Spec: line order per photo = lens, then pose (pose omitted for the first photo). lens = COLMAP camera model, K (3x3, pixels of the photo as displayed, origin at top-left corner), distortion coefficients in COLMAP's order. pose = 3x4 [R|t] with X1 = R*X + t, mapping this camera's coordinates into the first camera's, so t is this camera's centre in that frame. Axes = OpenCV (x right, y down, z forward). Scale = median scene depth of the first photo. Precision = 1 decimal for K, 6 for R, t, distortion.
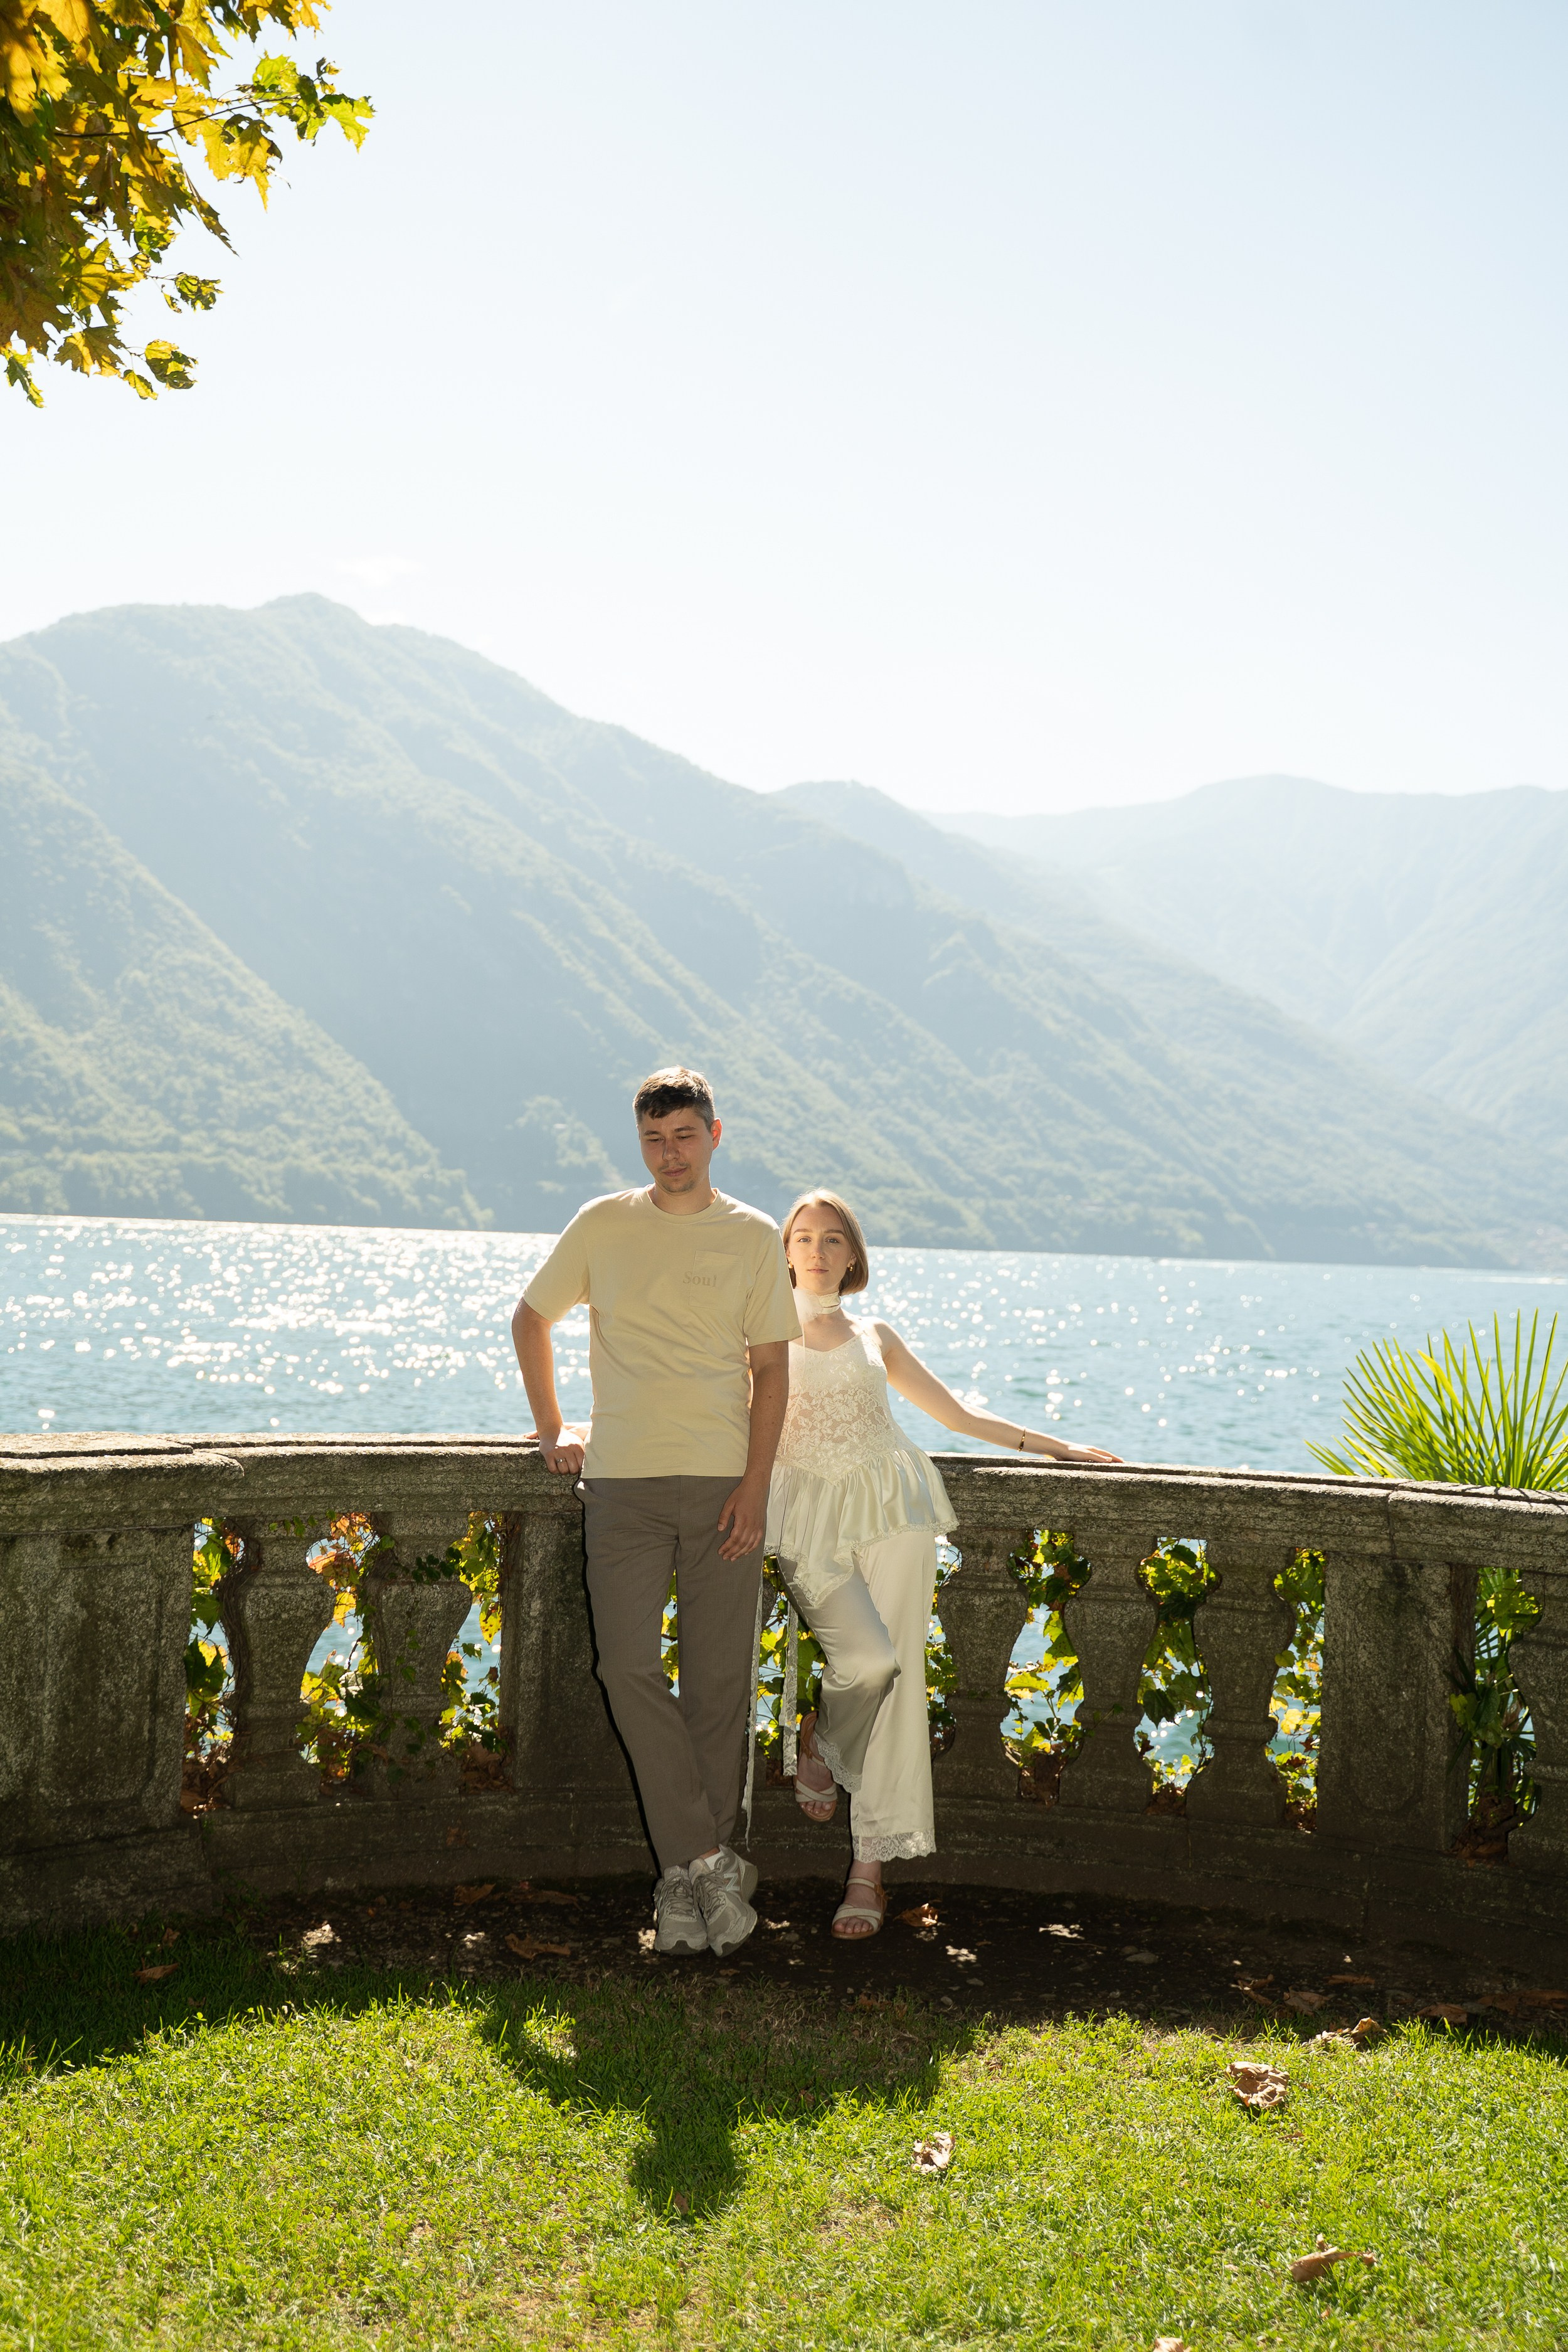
lens RADIAL K [[2459.5, 0, 784.0], [0, 2459.5, 1176.0], [0, 0, 1]] dist [-0.015741, 0.006371]
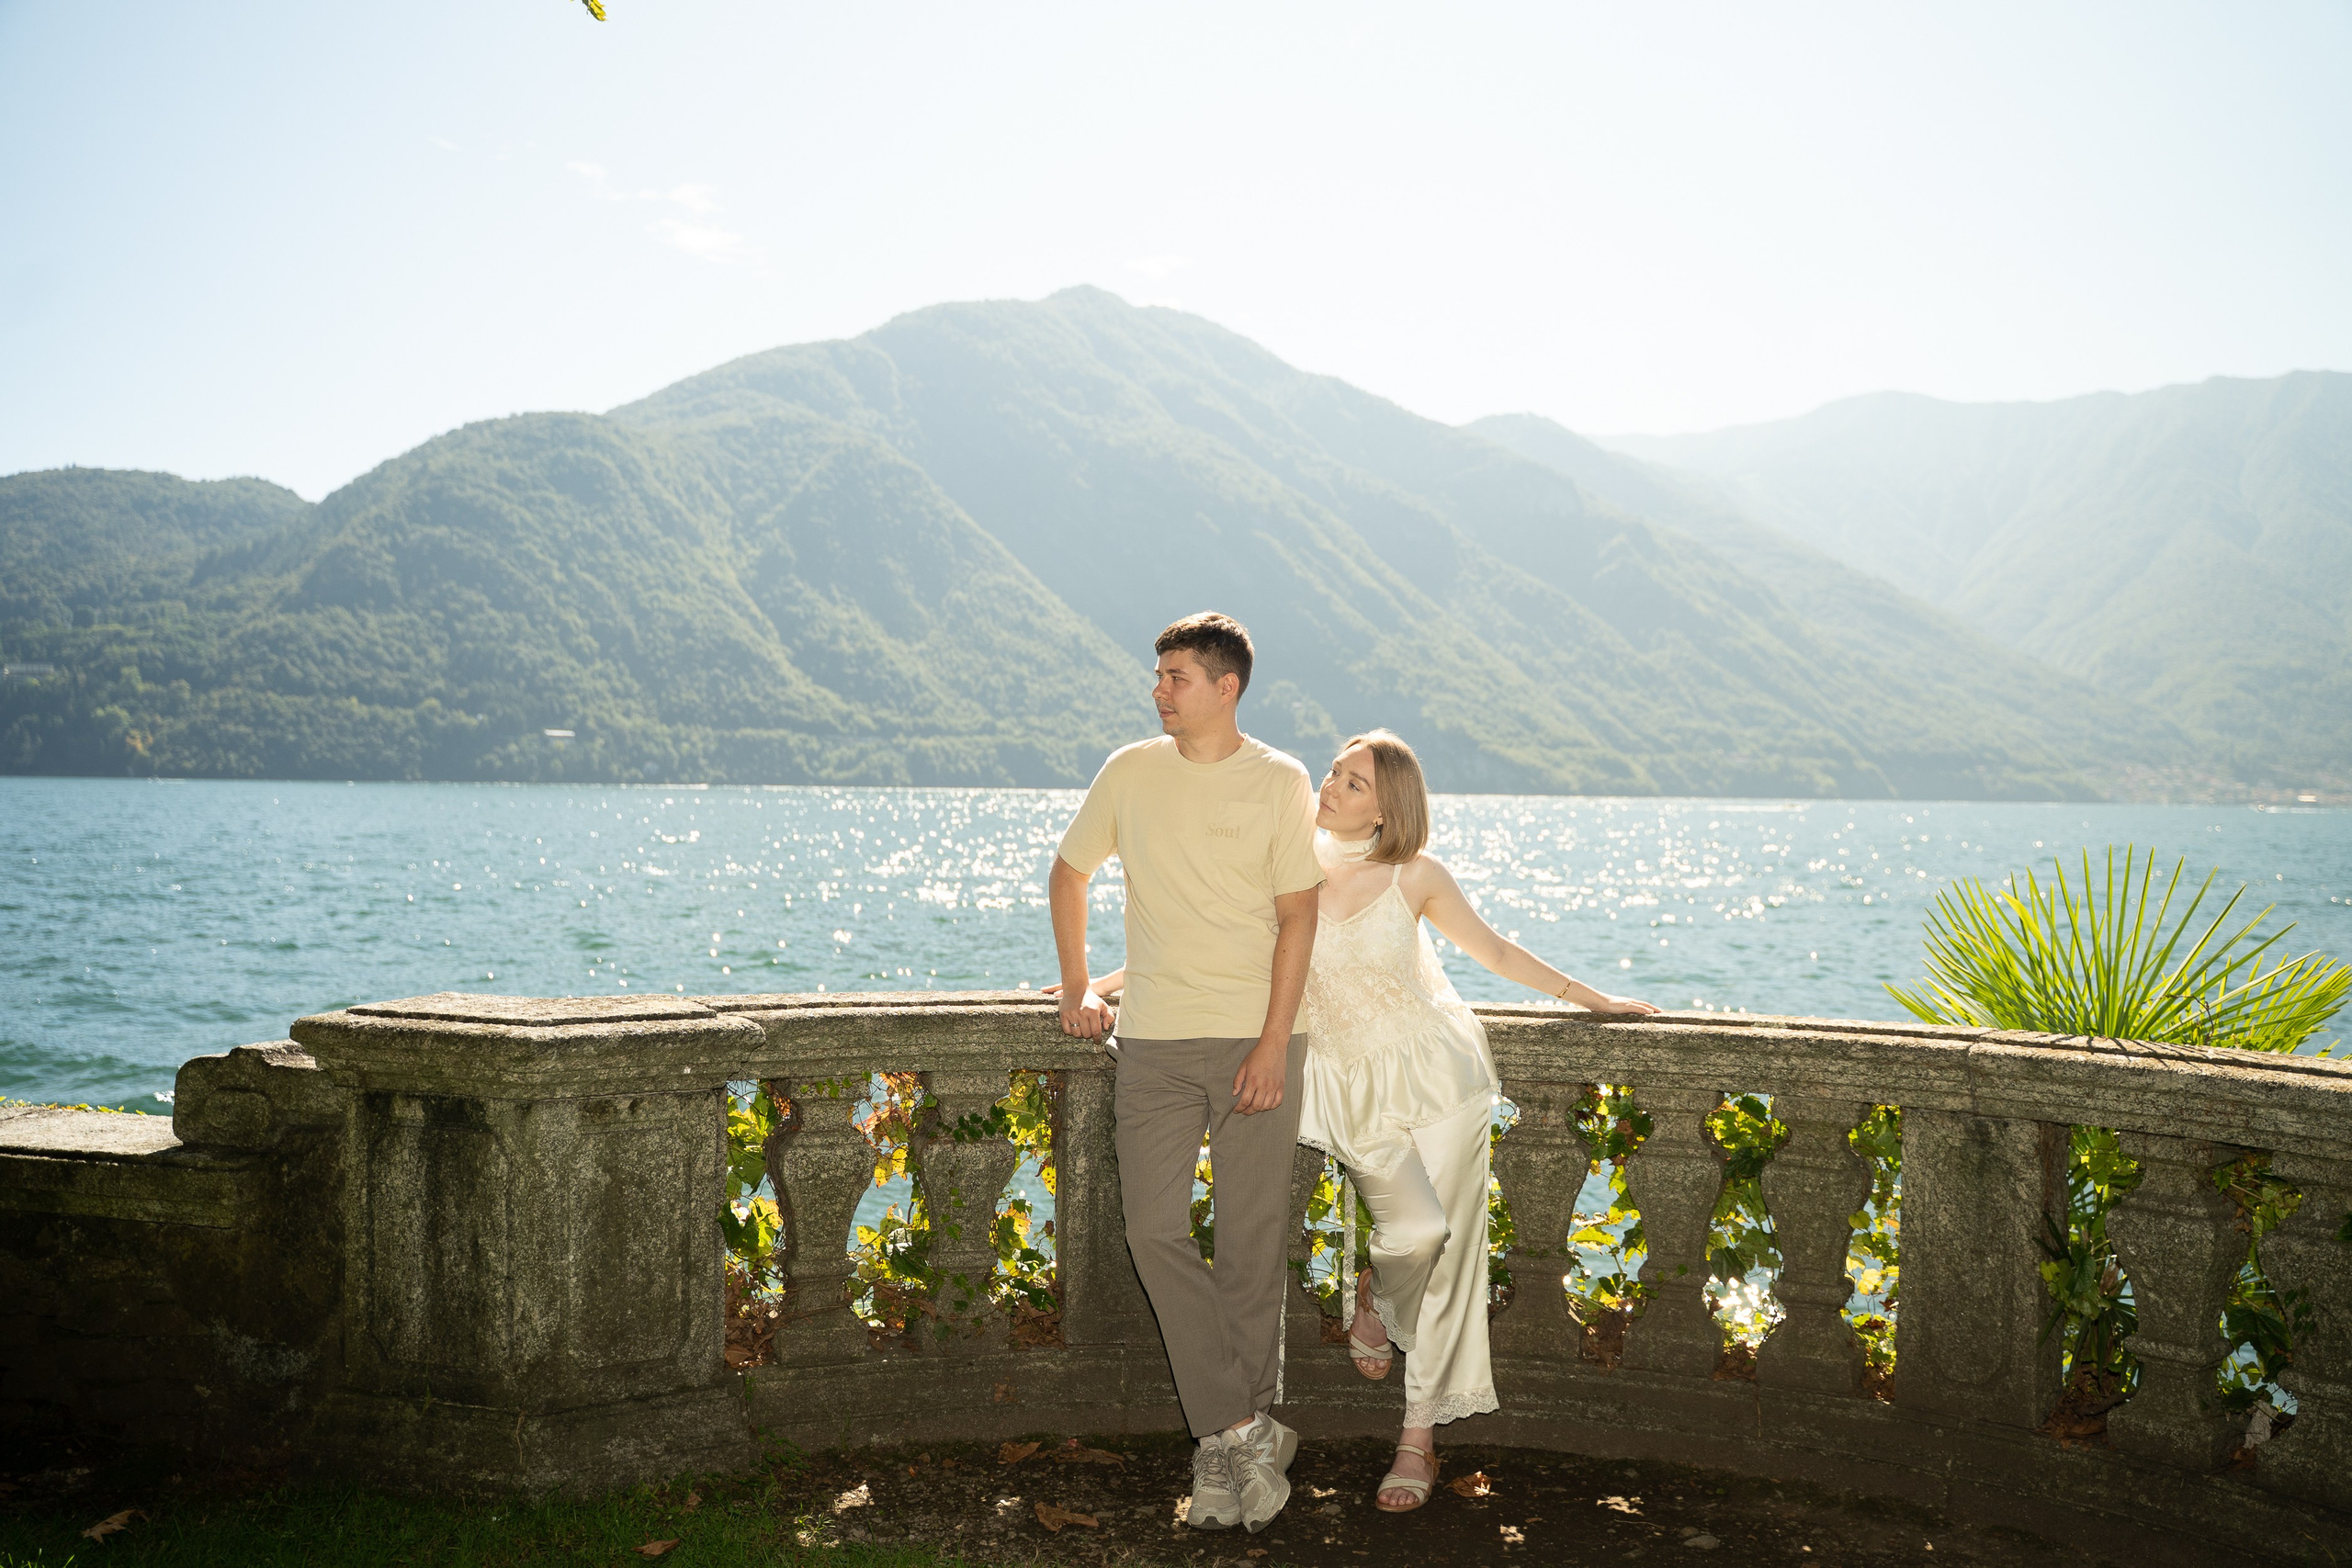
lens RADIAL K [[2001.5, 0, 1176.0], [0, 2001.5, 784.0], [0, 0, 1]] dist [-0.098594, 0.095710]
pose [[0.988042, -0.025284, -0.152096, 0.061770], [0.028298, 0.999443, 0.017684, 0.008196], [0.151564, -0.021777, 0.988208, 0.206828]]
